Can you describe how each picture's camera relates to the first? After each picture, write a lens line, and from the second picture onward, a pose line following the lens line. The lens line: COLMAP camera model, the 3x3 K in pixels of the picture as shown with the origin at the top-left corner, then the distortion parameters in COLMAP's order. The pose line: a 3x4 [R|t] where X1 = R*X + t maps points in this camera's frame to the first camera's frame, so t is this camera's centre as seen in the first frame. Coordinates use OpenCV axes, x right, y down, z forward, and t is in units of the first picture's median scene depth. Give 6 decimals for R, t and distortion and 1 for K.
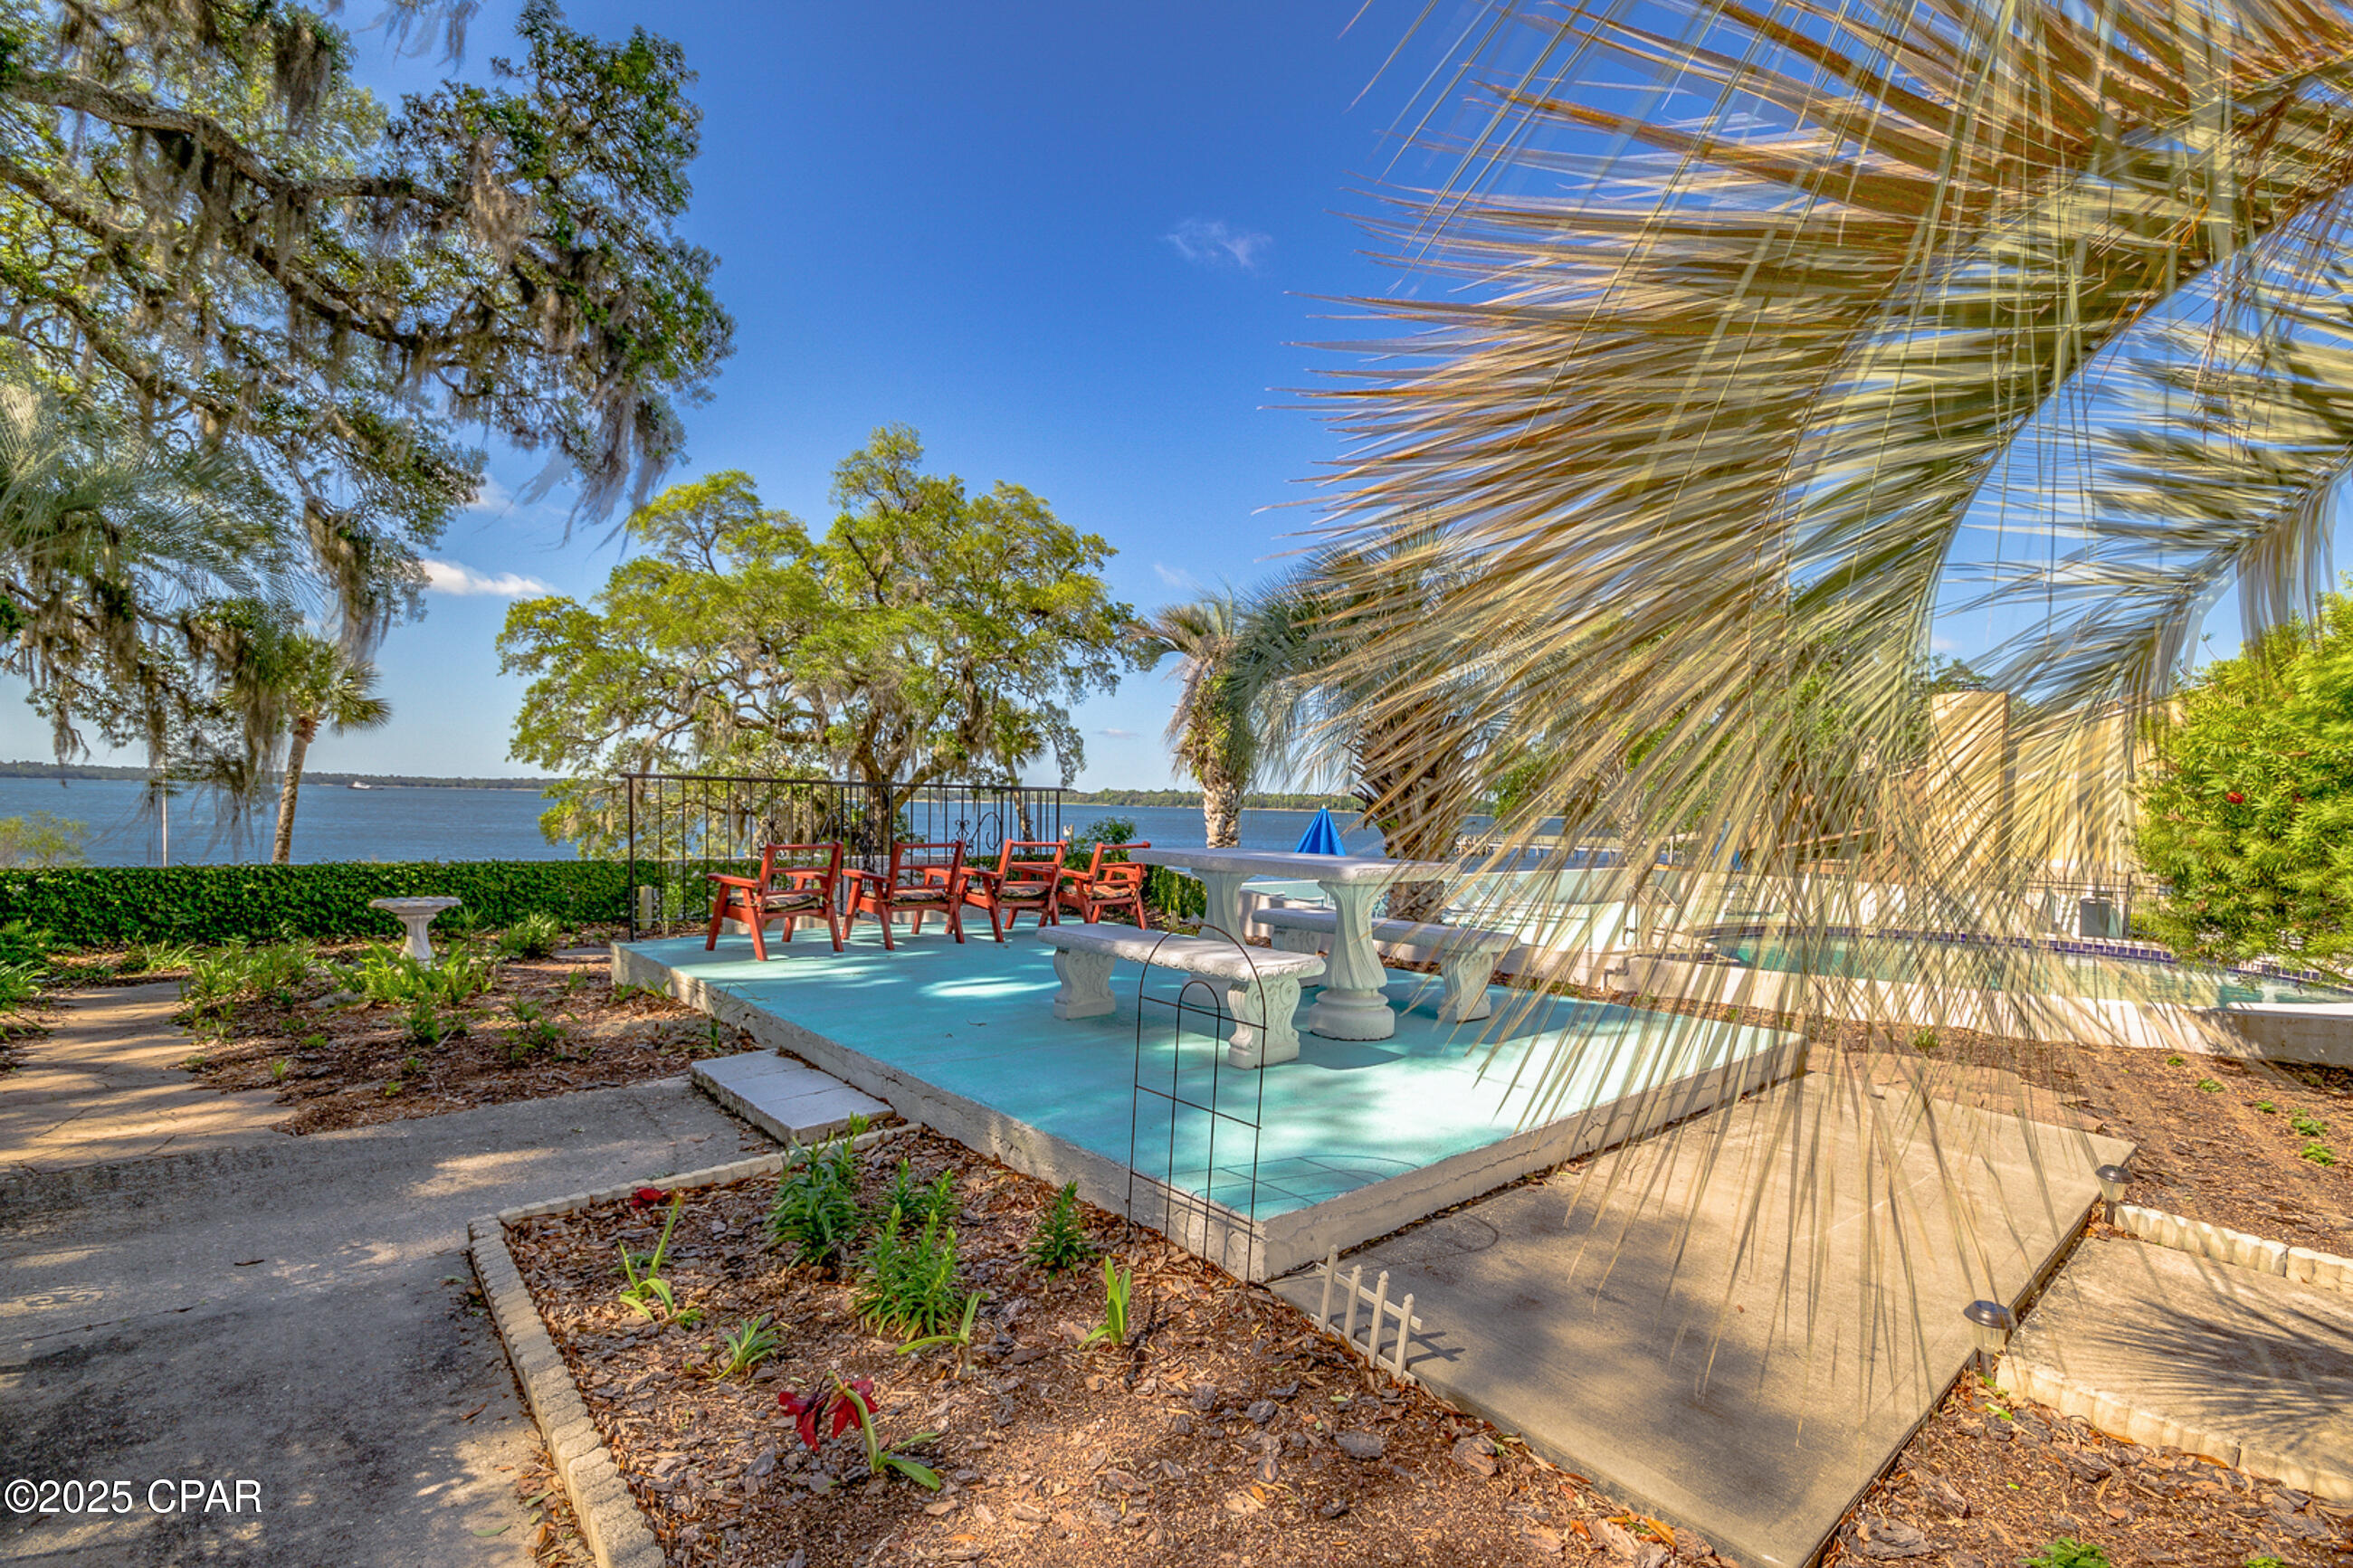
lens RADIAL K [[1078.0, 0, 1170.4], [0, 1078.0, 836.9], [0, 0, 1]] dist [0.024547, -0.019232]
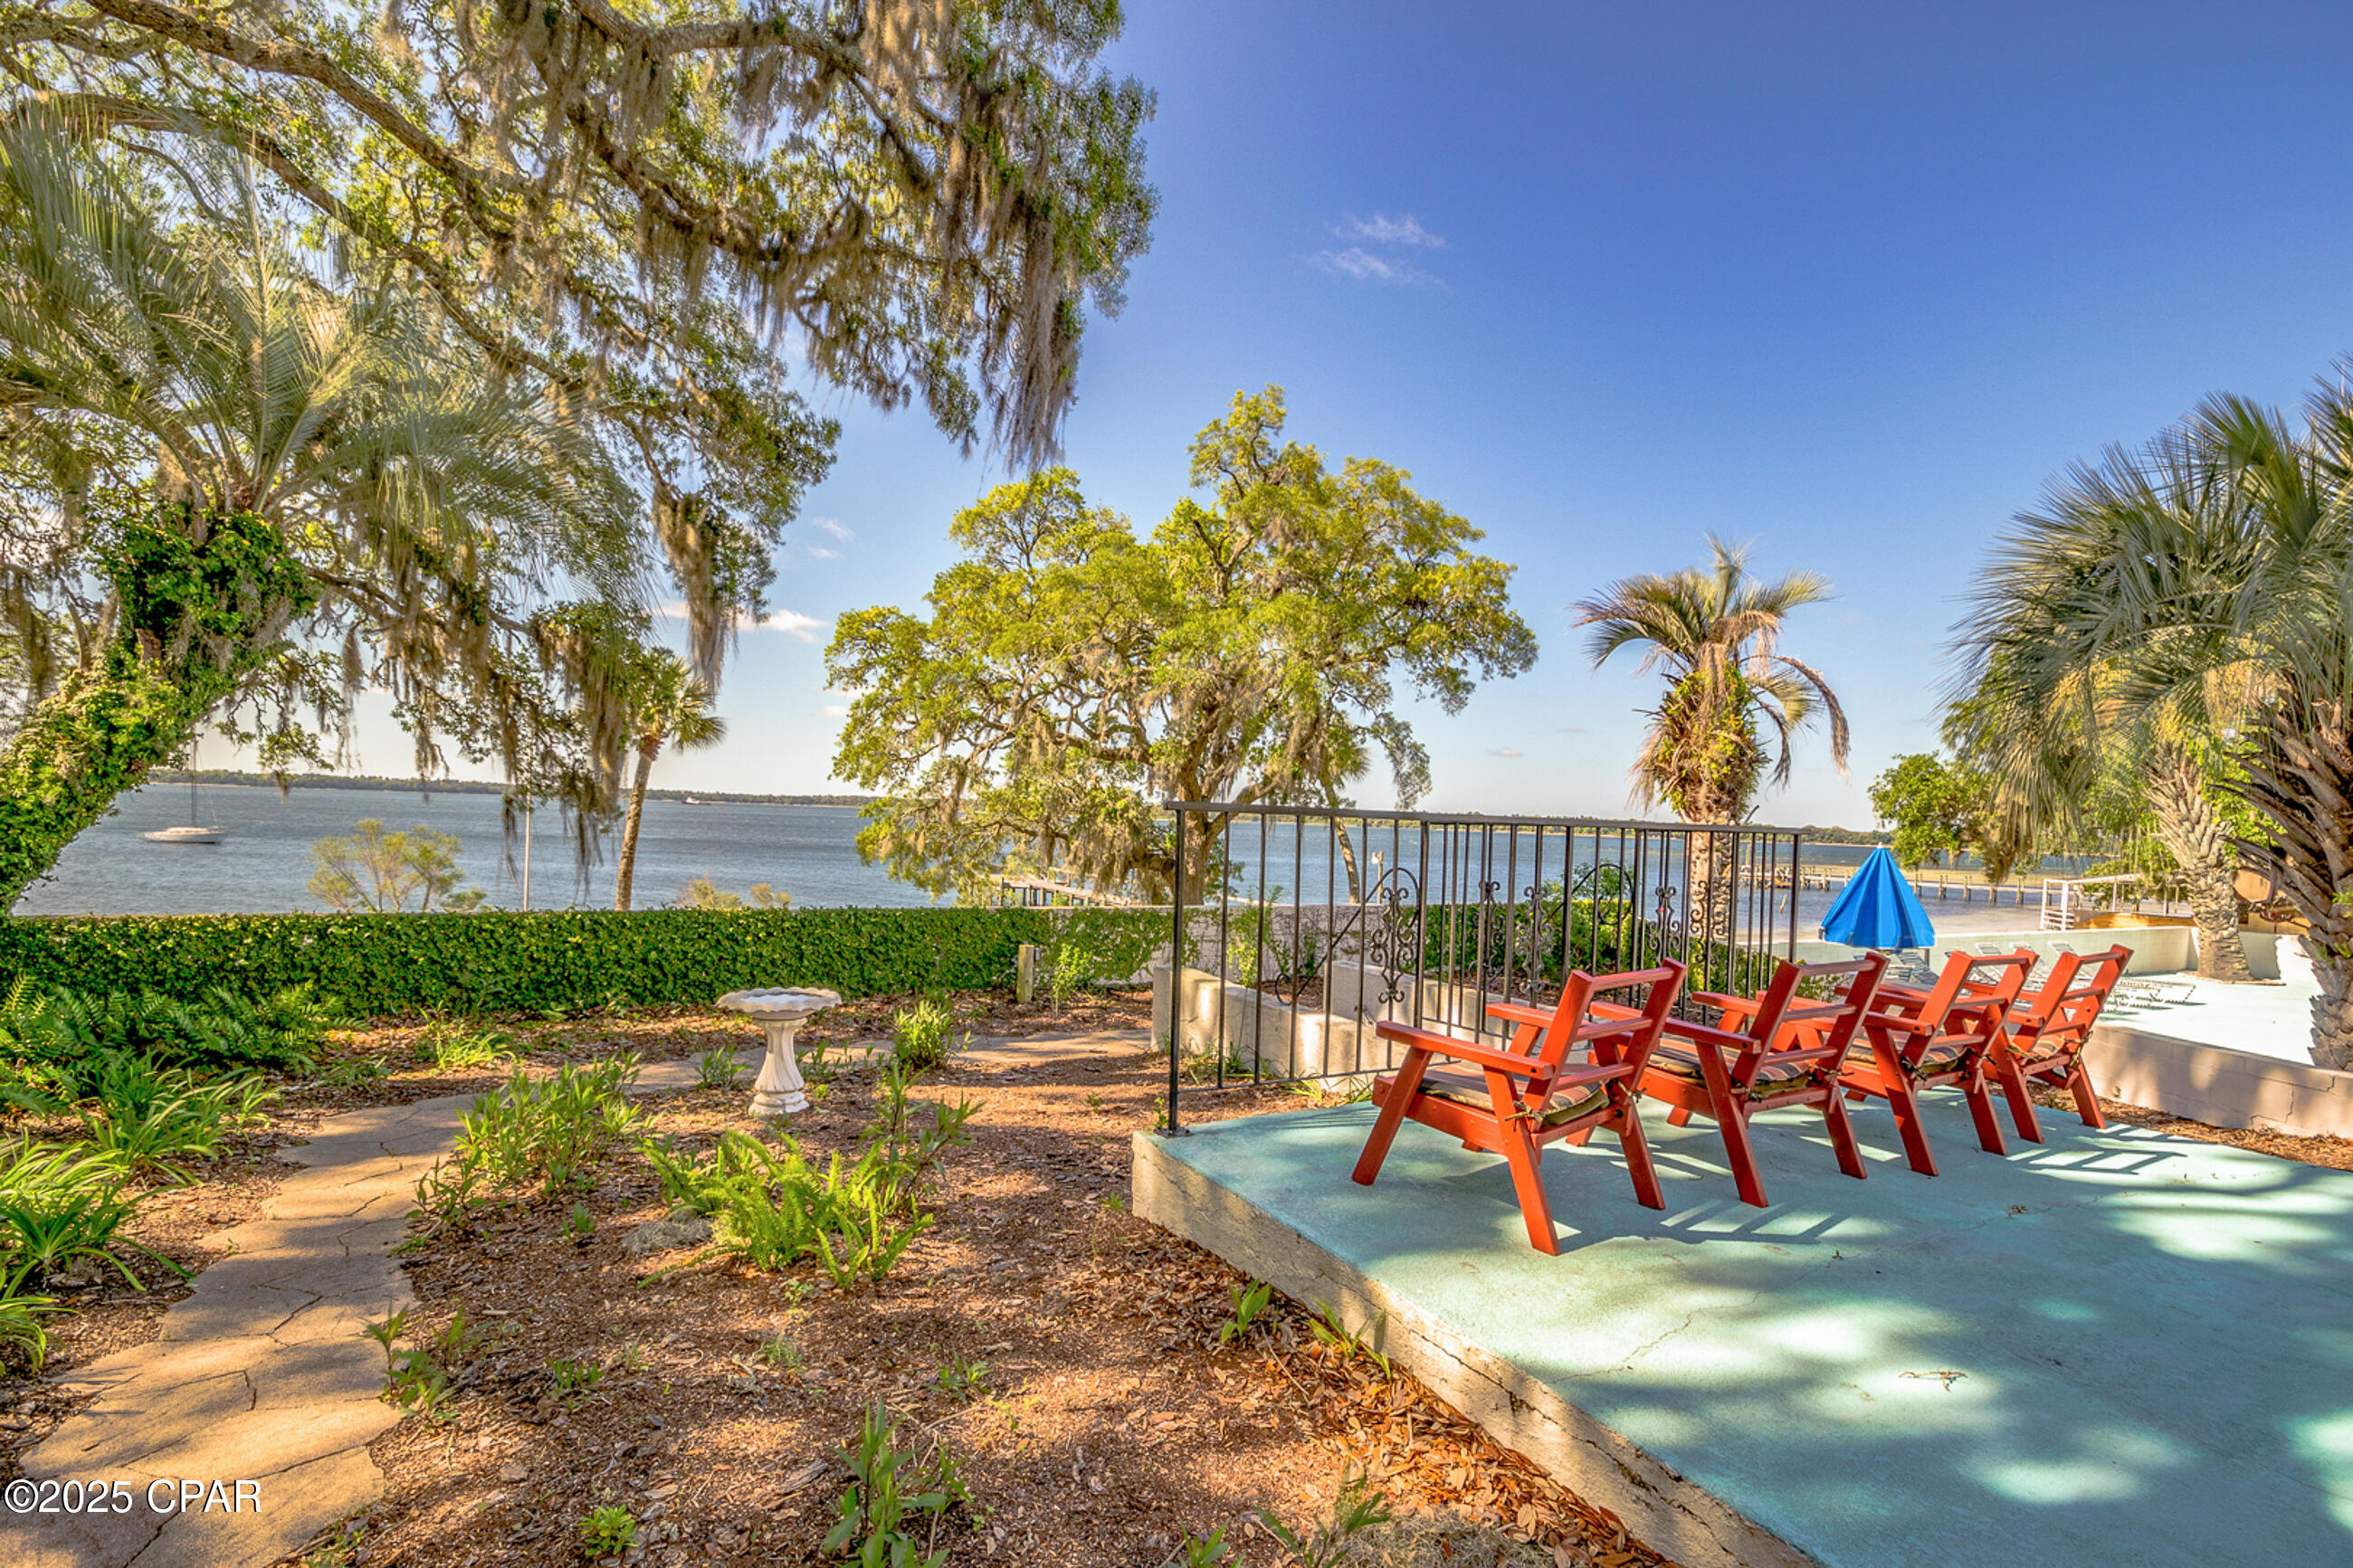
lens RADIAL K [[1074.8, 0, 1183.7], [0, 1074.8, 842.7], [0, 0, 1]] dist [-0.002037, 0.000093]
pose [[0.977824, 0.015831, -0.208829, -0.124019], [-0.018572, 0.999765, -0.011169, -0.010461], [0.208603, 0.014800, 0.977888, 0.157587]]
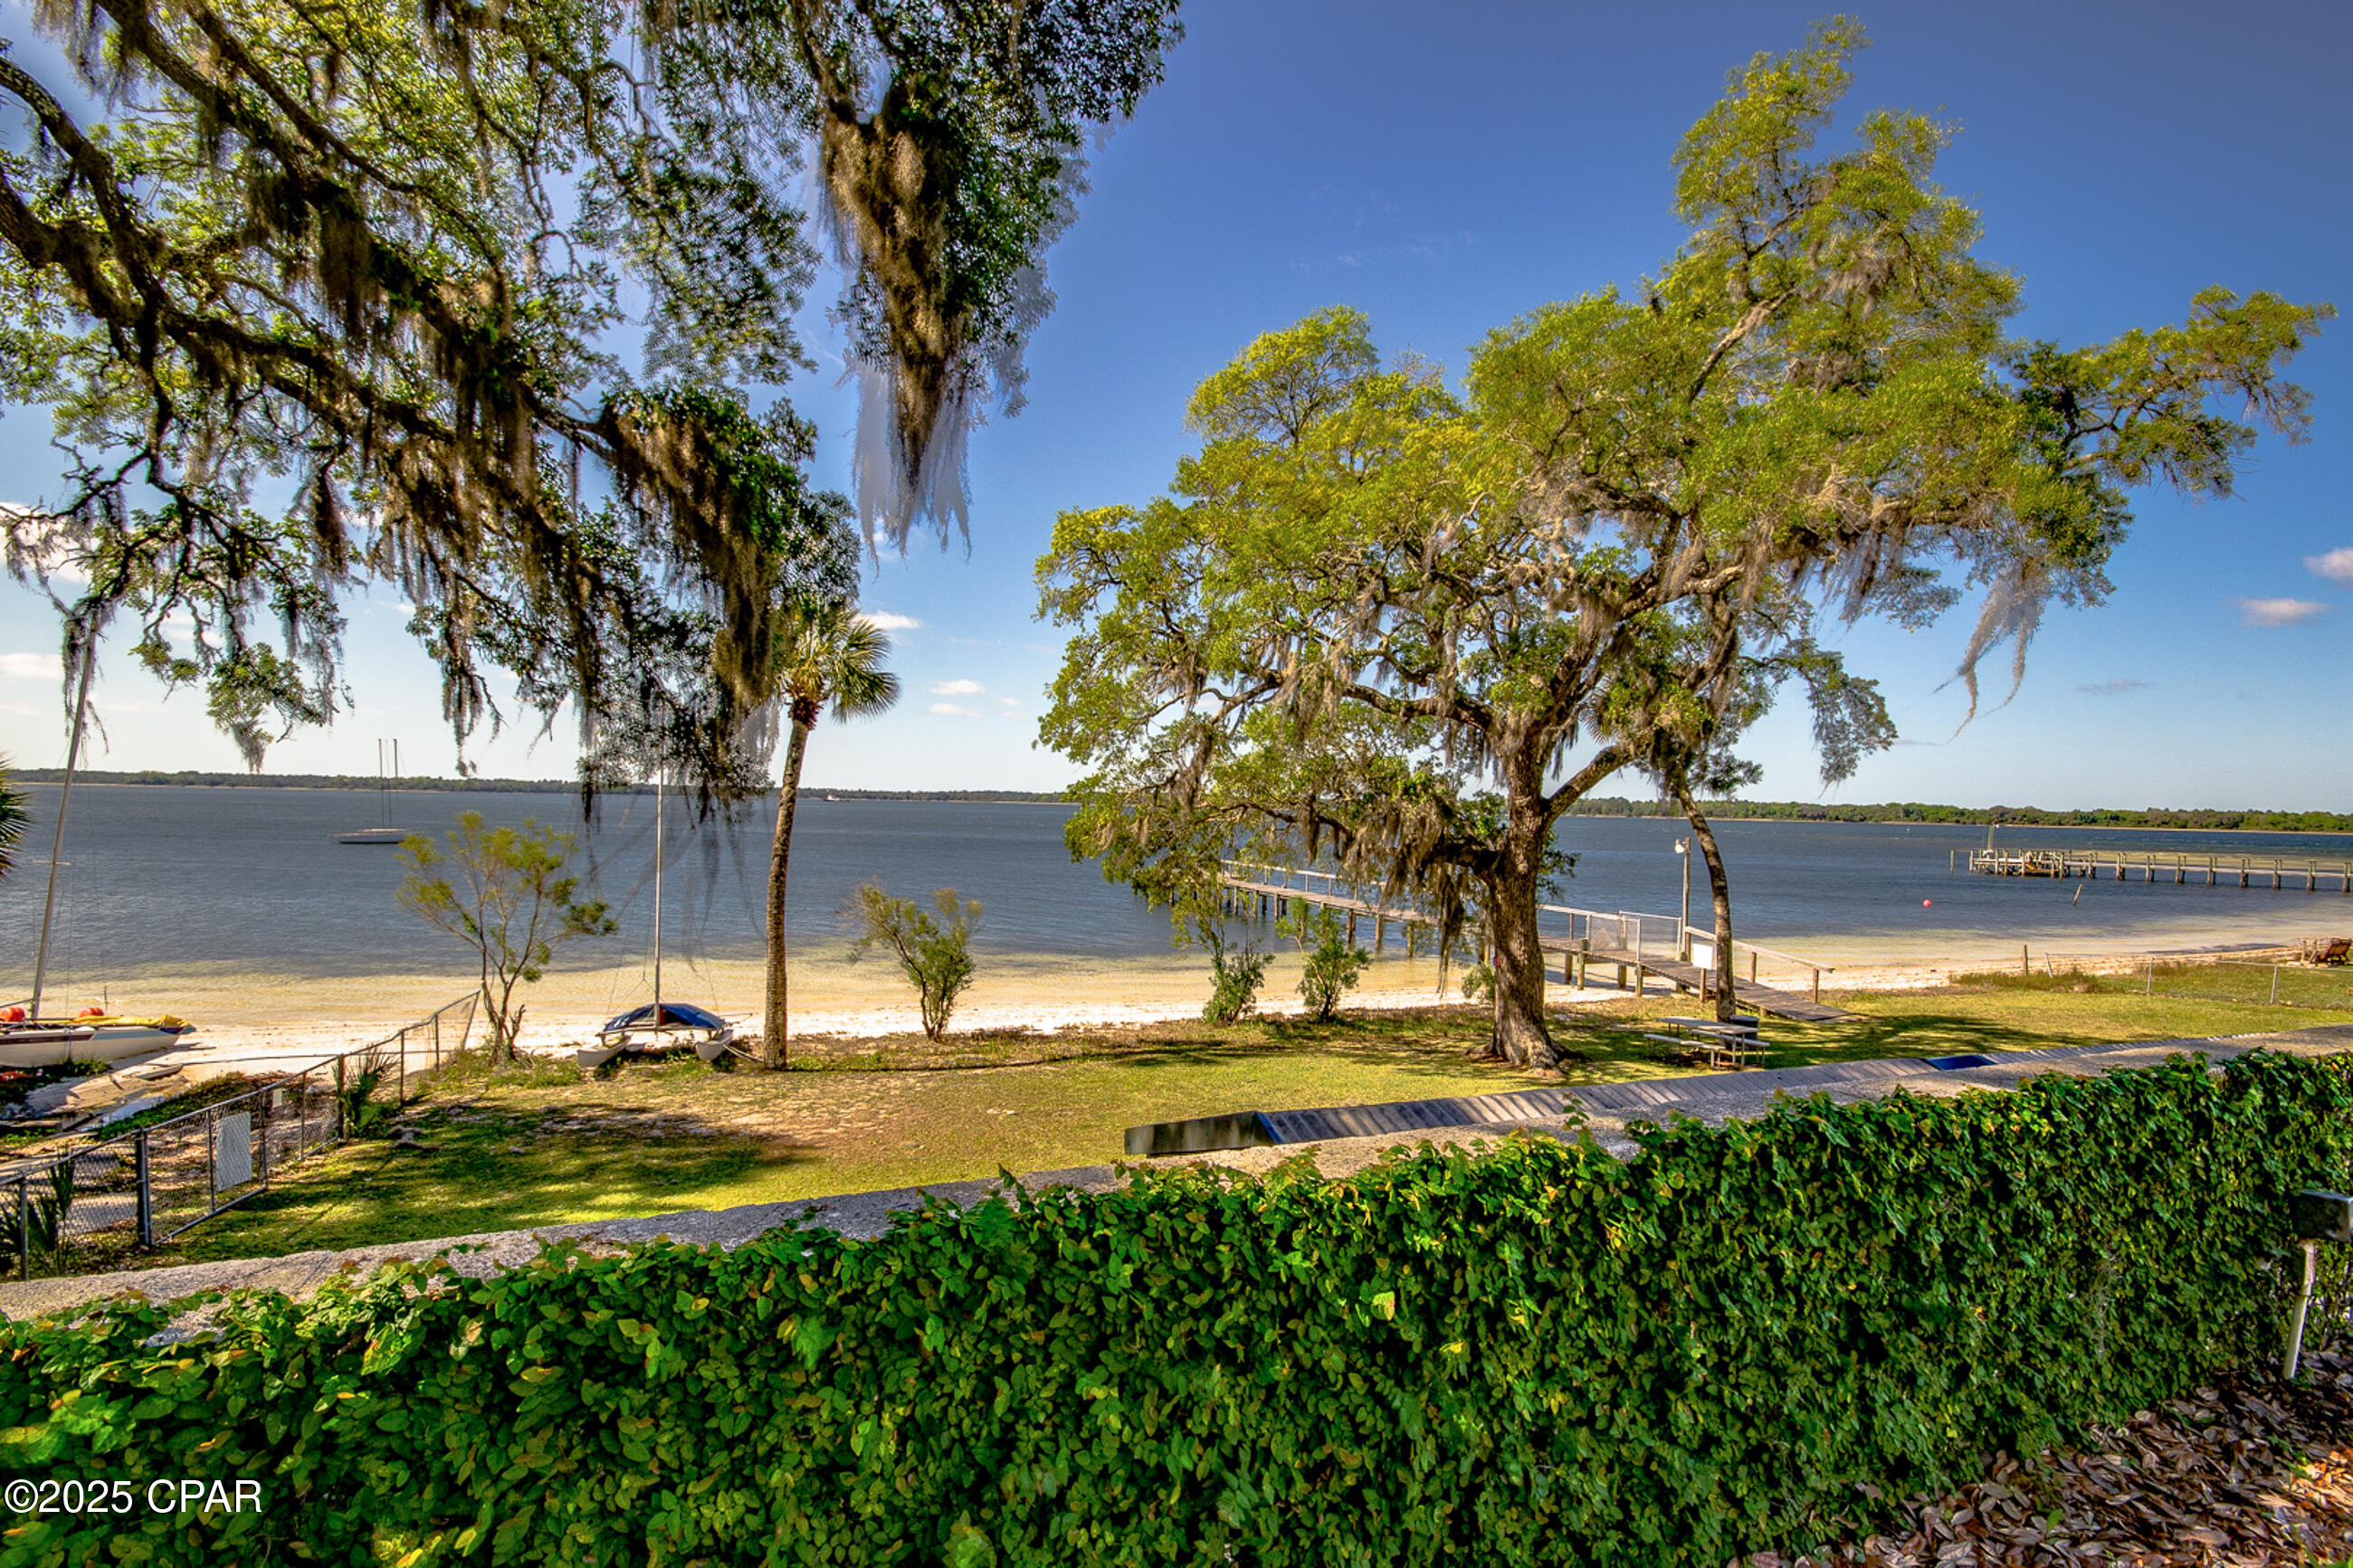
lens RADIAL K [[1074.8, 0, 1183.7], [0, 1074.8, 842.7], [0, 0, 1]] dist [-0.002037, 0.000093]
pose [[0.946852, 0.006522, -0.321603, -0.347312], [-0.007413, 0.999971, -0.001547, -0.008844], [0.321583, 0.003849, 0.946873, 0.427882]]
